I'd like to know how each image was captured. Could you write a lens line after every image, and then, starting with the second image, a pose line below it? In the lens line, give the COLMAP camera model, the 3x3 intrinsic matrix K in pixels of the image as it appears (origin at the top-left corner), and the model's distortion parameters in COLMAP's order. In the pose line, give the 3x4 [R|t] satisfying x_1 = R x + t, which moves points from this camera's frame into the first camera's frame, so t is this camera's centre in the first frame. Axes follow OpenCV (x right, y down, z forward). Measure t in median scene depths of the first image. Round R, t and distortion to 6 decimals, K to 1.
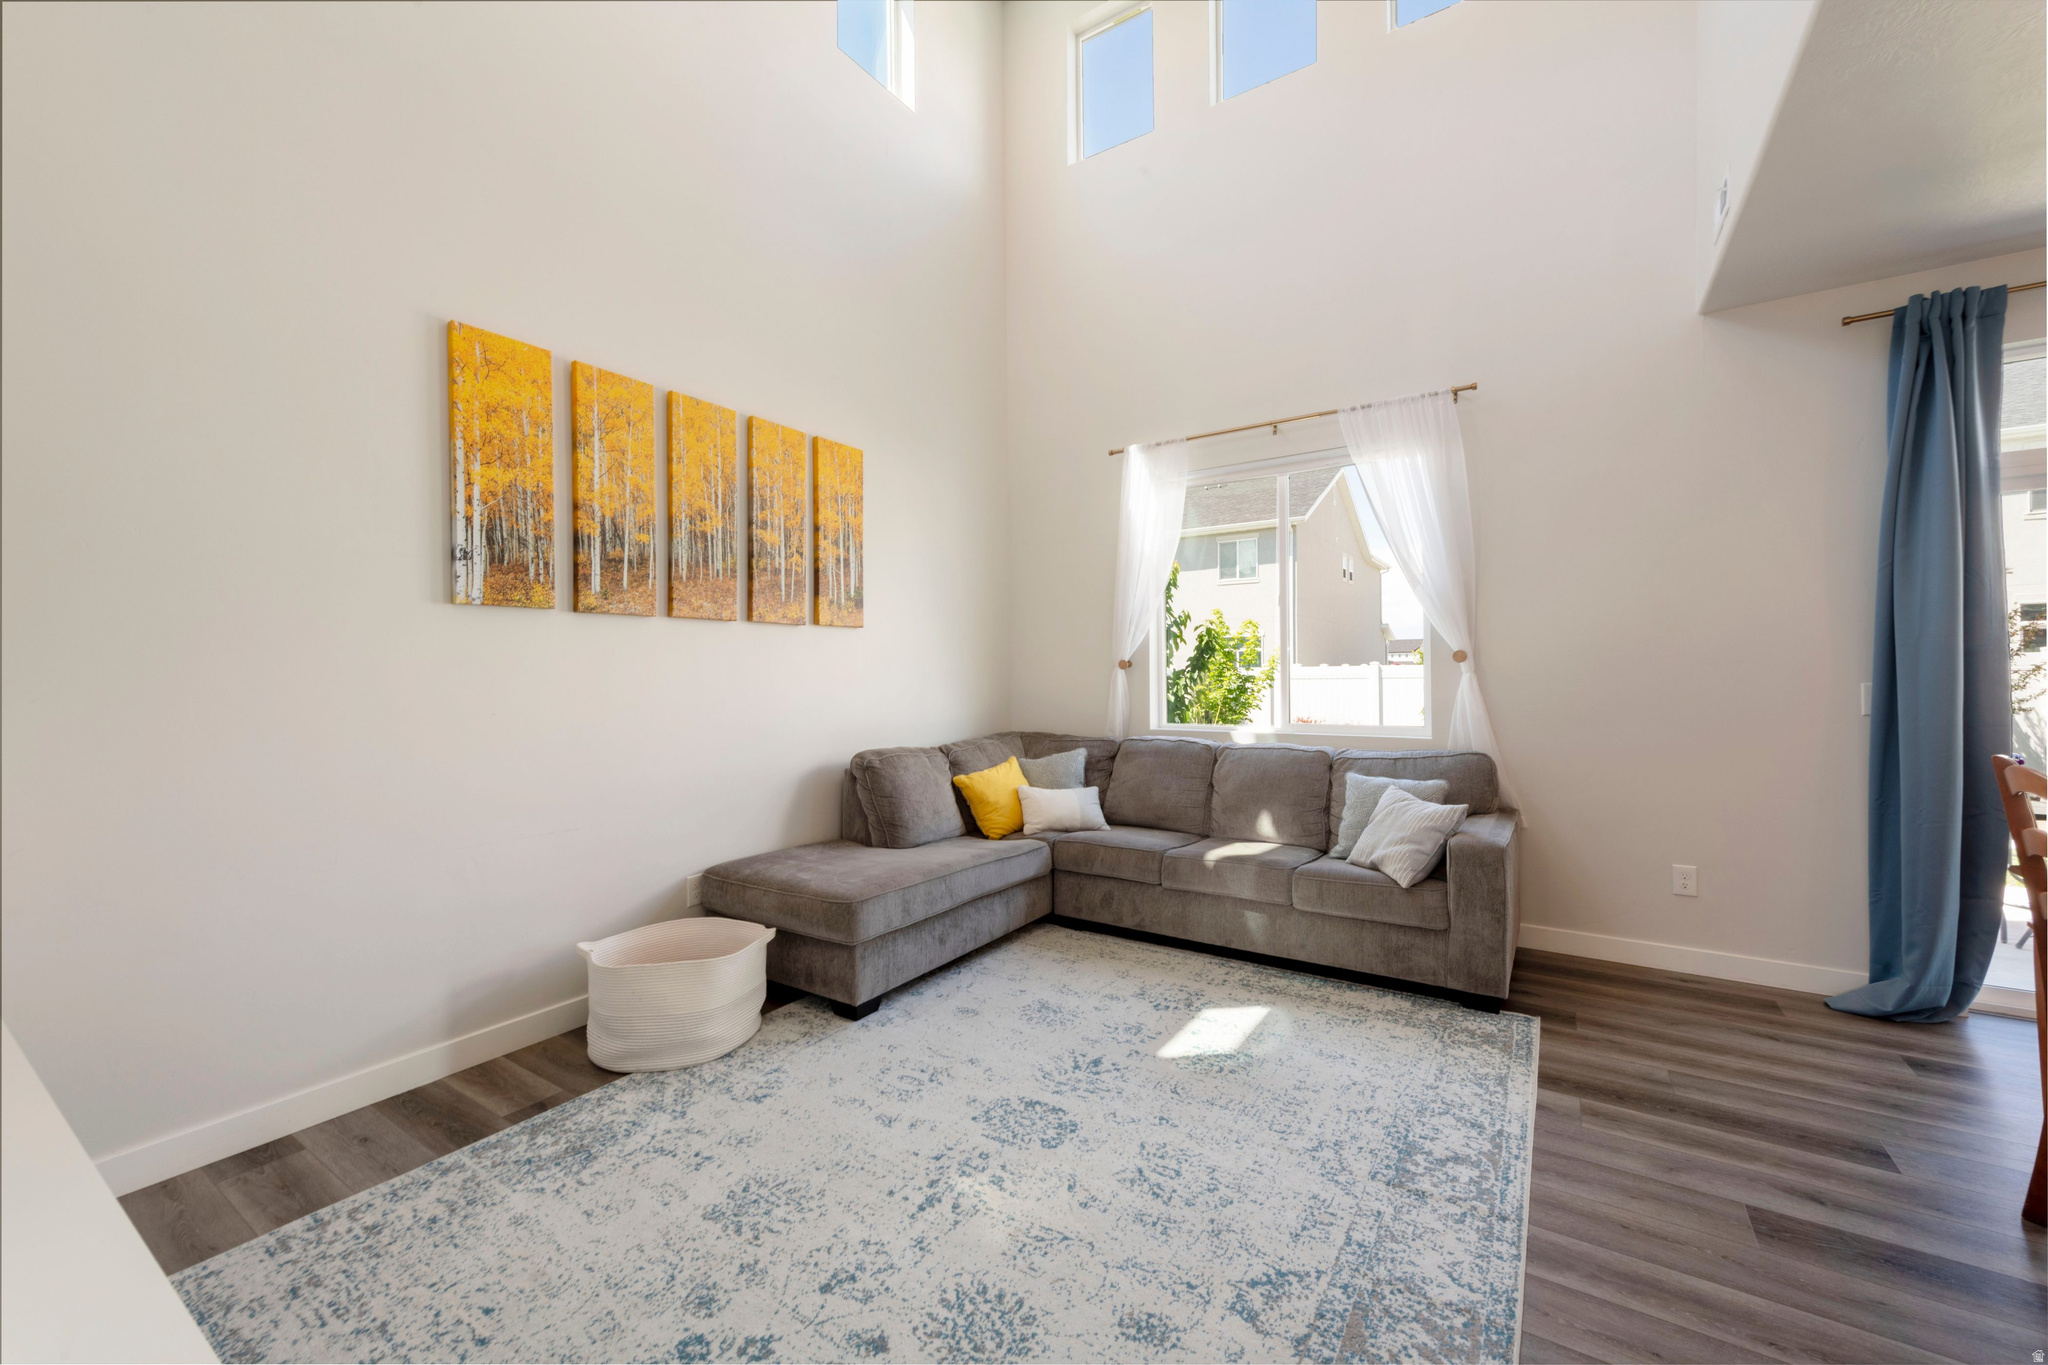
lens RADIAL K [[798.7, 0, 1027.5], [0, 798.7, 672.5], [0, 0, 1]] dist [0.014154, -0.004076]
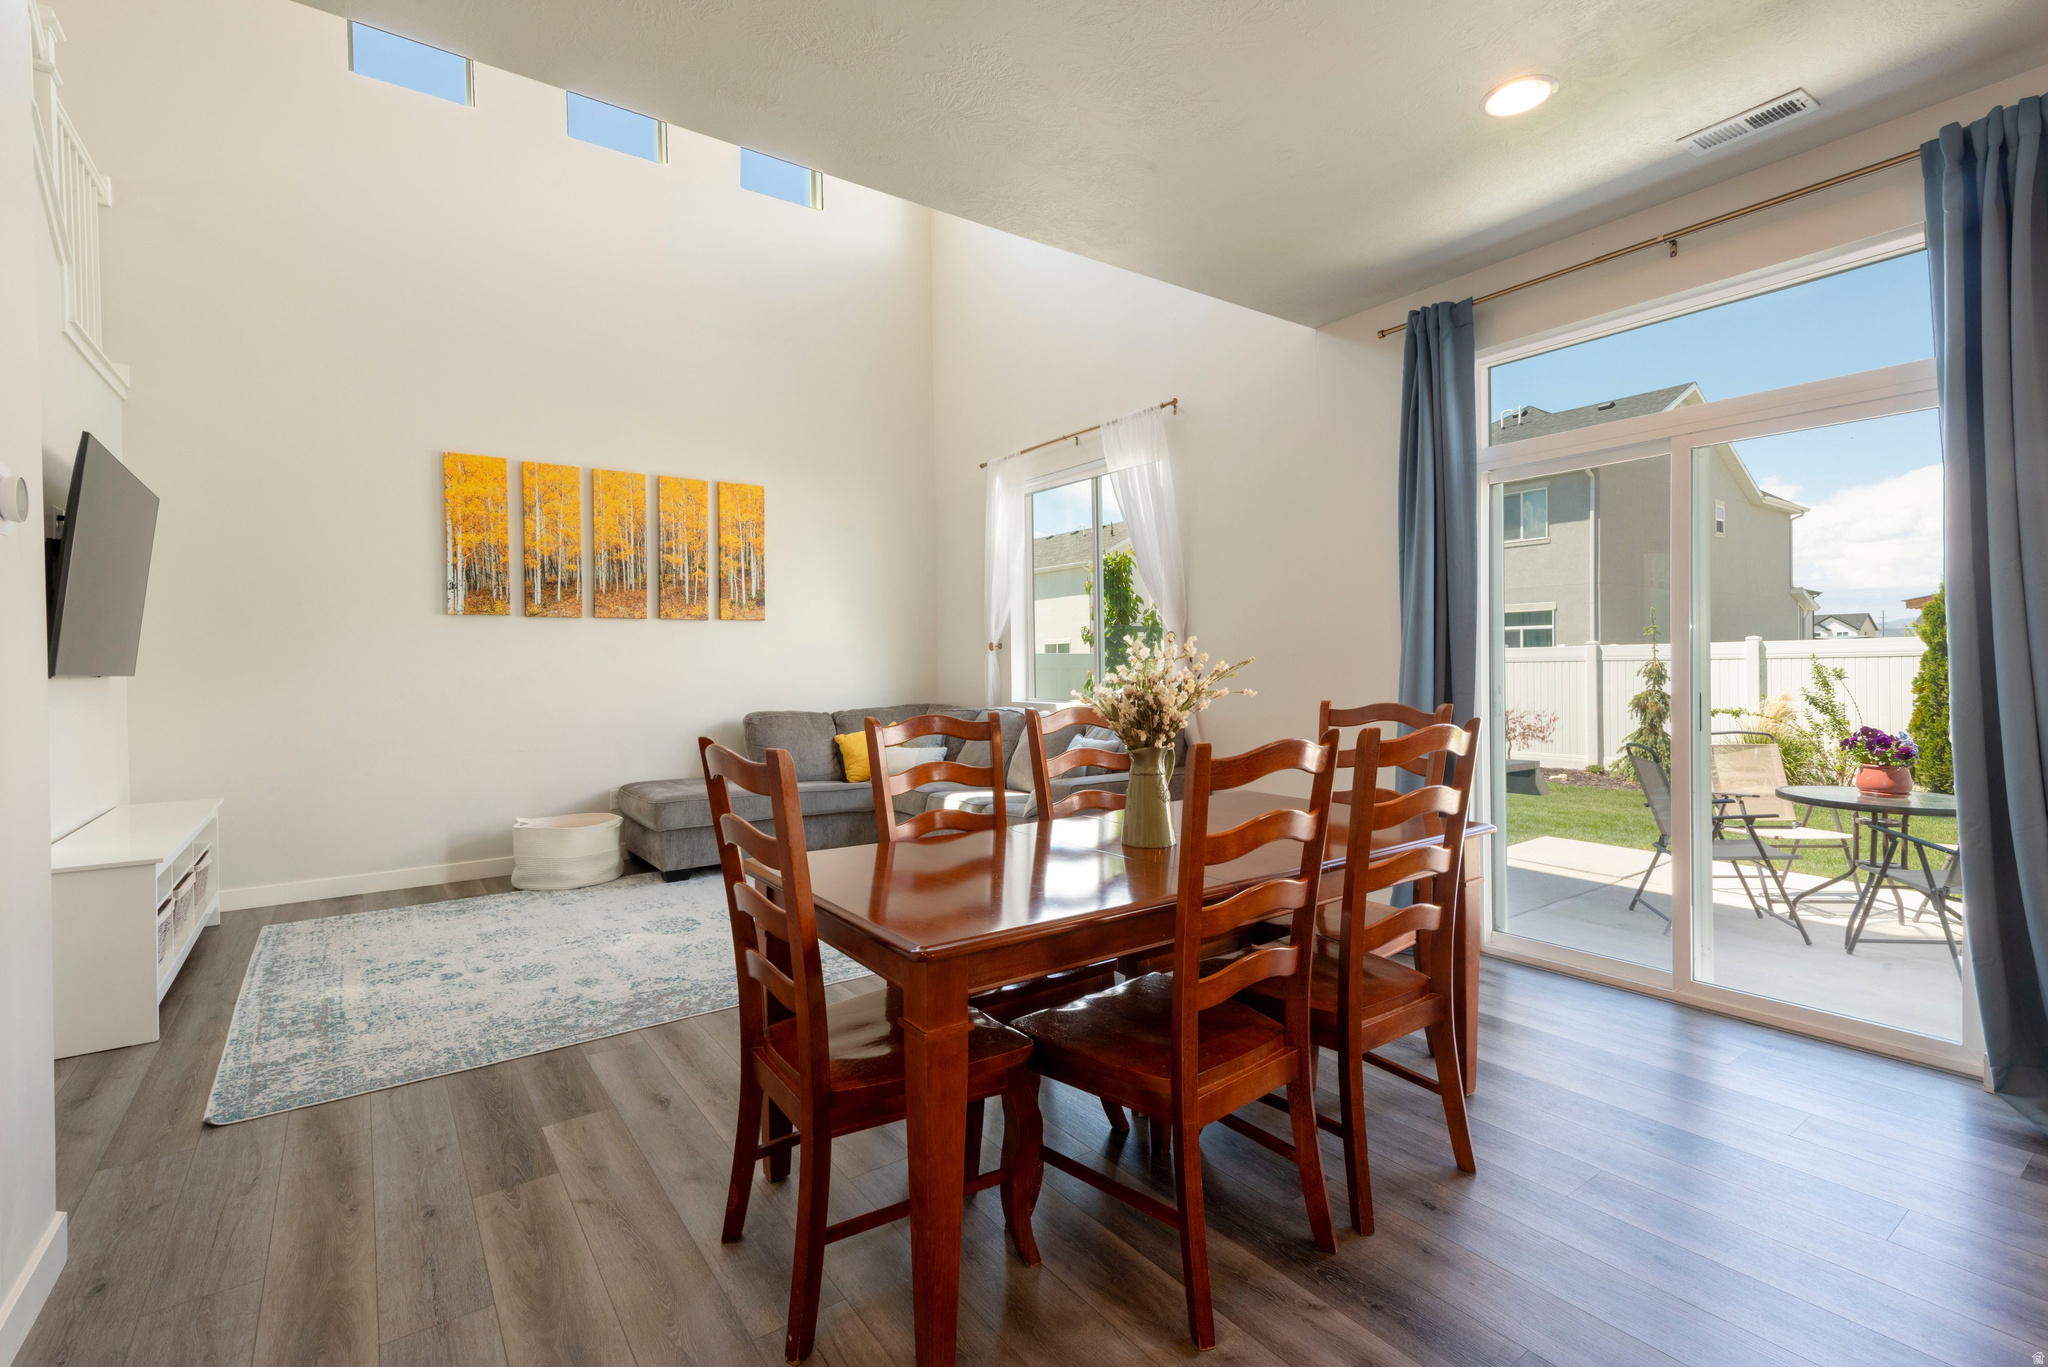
lens RADIAL K [[922.8, 0, 1032.5], [0, 922.8, 669.4], [0, 0, 1]] dist [0.019633, -0.003712]
pose [[0.936302, -0.000275, -0.351197, 1.123935], [0.004188, 0.999937, 0.010383, 0.016995], [0.351172, -0.011193, 0.936244, -0.422284]]
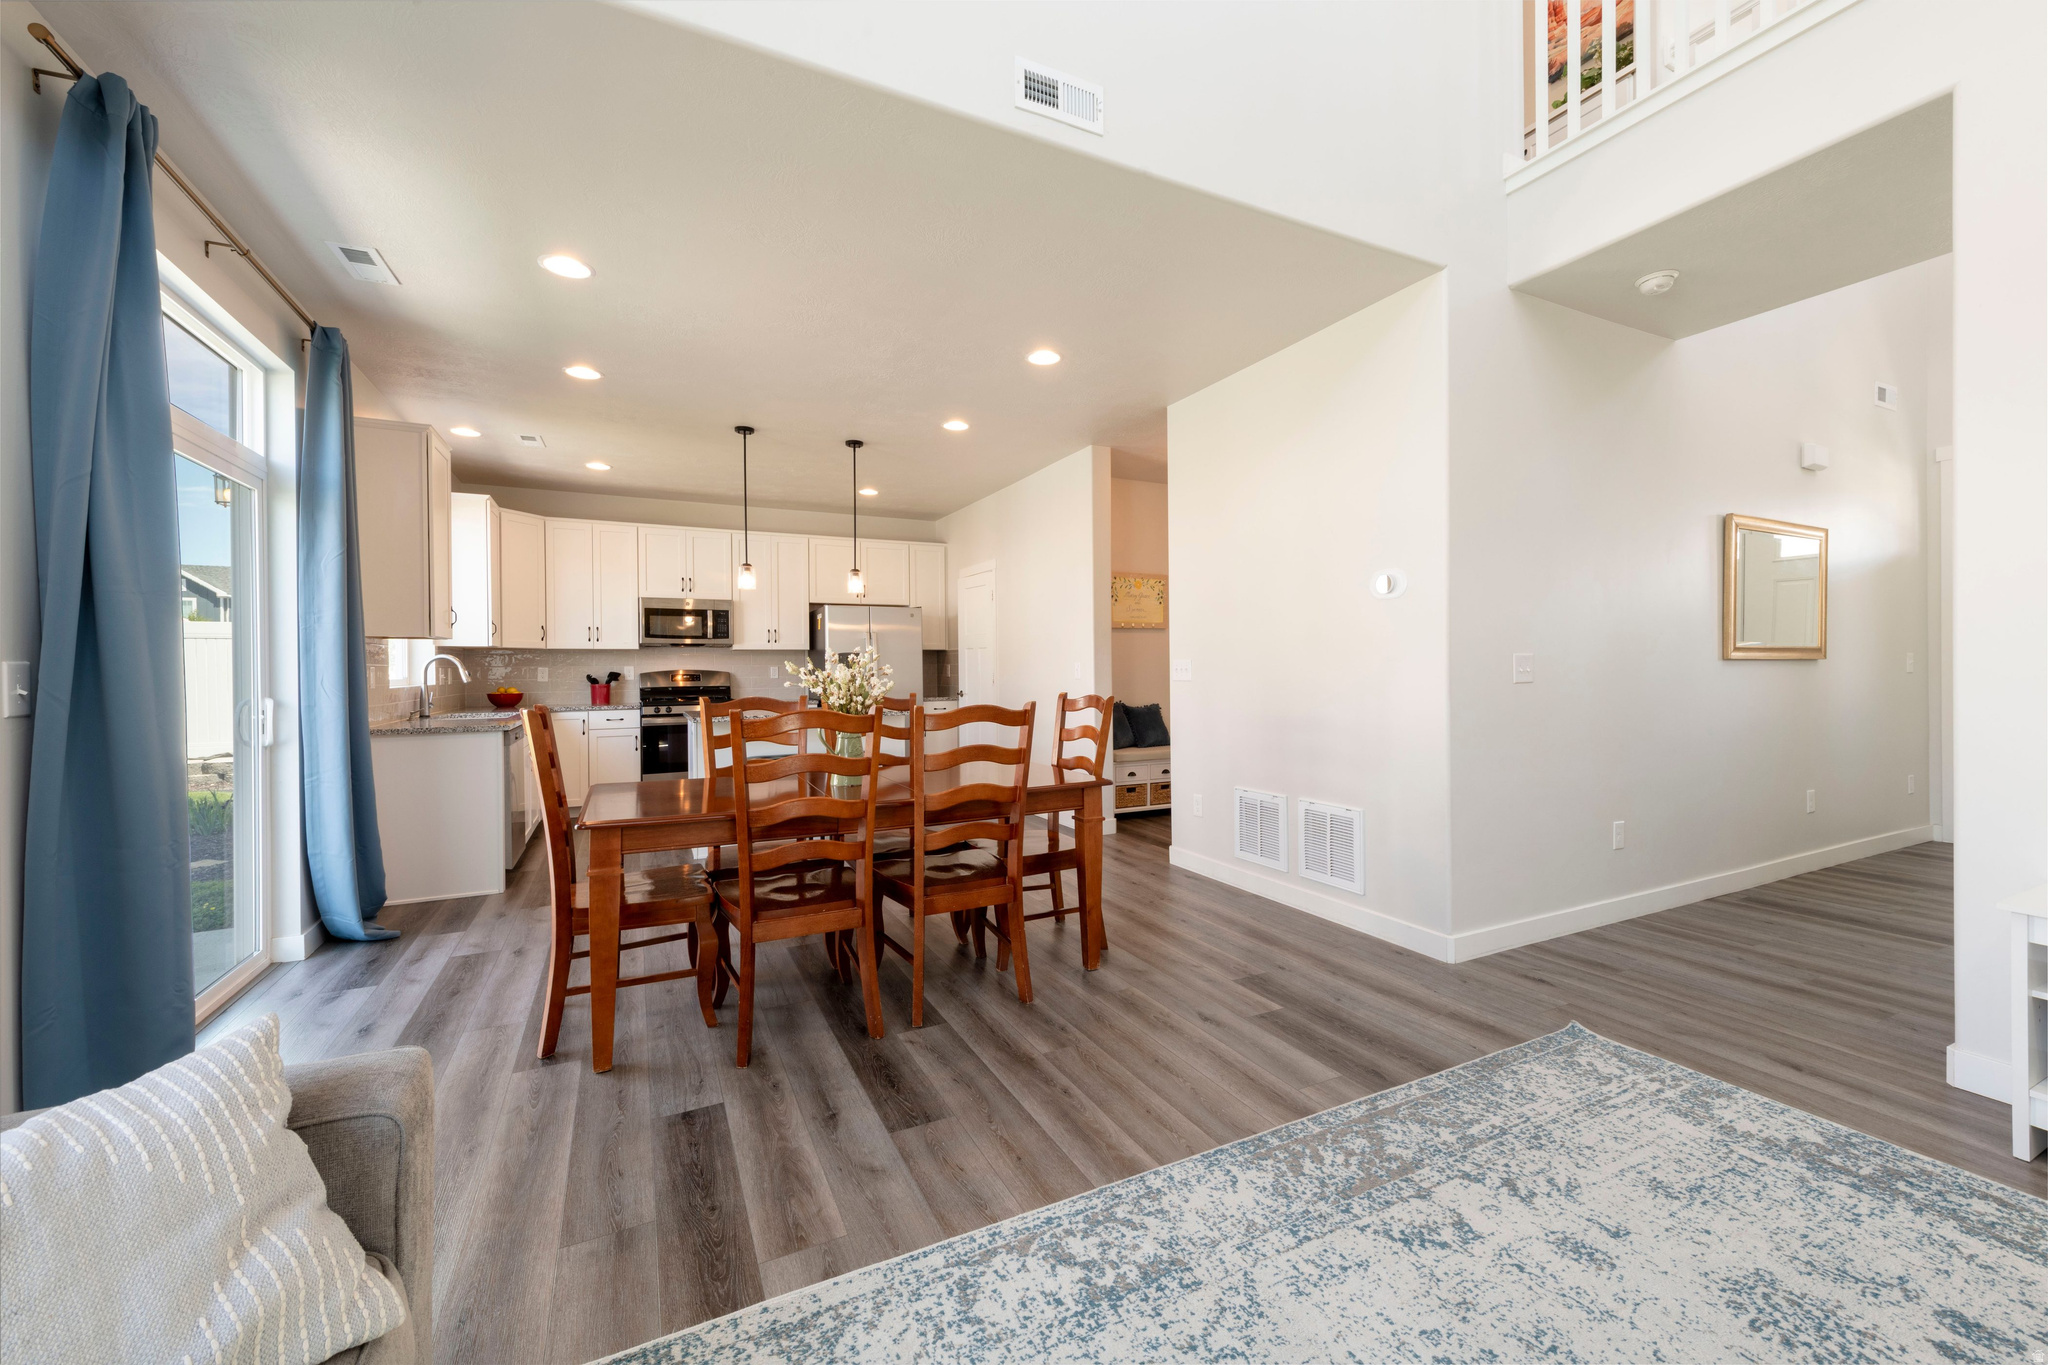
lens RADIAL K [[798.7, 0, 1028.3], [0, 798.7, 675.0], [0, 0, 1]] dist [0.014154, -0.004076]
pose [[-0.864078, 0.011148, 0.503235, 0.132355], [0.016196, 0.999853, 0.005660, 0.034619], [-0.503097, 0.013041, -0.864131, 1.274676]]
